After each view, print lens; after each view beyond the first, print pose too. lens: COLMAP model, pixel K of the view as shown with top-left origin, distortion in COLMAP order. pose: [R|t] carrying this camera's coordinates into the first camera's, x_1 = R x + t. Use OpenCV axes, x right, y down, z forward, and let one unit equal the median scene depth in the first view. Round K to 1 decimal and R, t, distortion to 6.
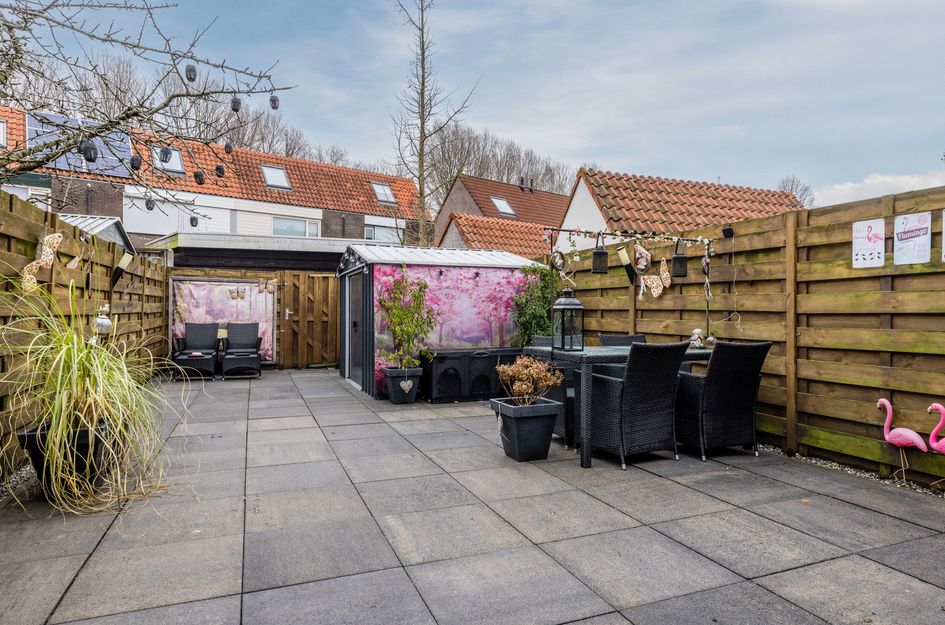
lens RADIAL K [[557.2, 0, 474.7], [0, 557.2, 309.9], [0, 0, 1]] dist [-0.024831, -0.000240]
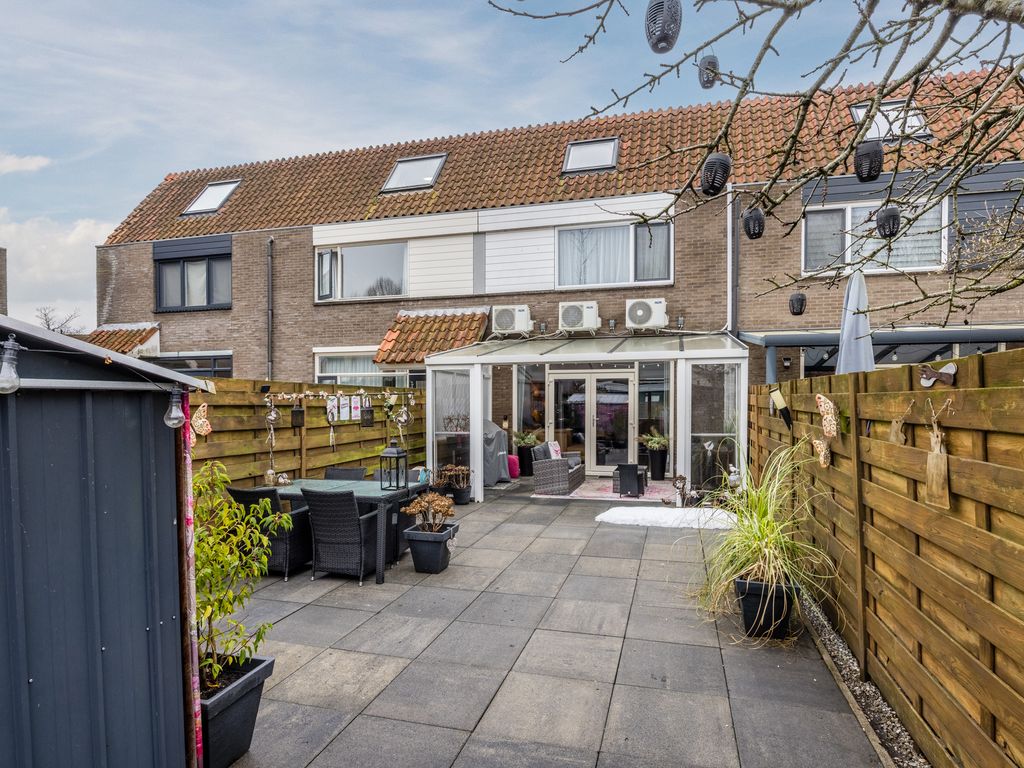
lens RADIAL K [[580.4, 0, 513.8], [0, 580.4, 386.6], [0, 0, 1]] dist [0.000258, 0.000013]
pose [[-0.793466, 0.014487, 0.608442, -0.874485], [0.000530, 0.999733, -0.023112, -0.130007], [-0.608614, -0.018016, -0.793262, 1.928838]]
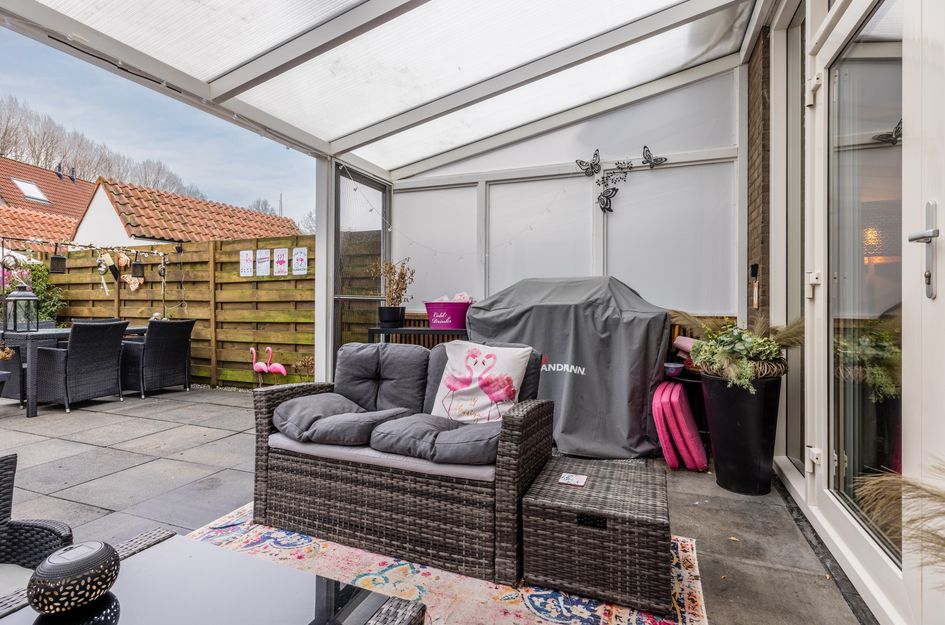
lens RADIAL K [[451.2, 0, 480.6], [0, 451.2, 294.9], [0, 0, 1]] dist [0.004853, -0.001640]
pose [[0.689569, 0.003581, 0.724211, 0.145298], [0.003348, 0.999961, -0.008133, -0.000947], [-0.724212, 0.008033, 0.689530, -0.518145]]
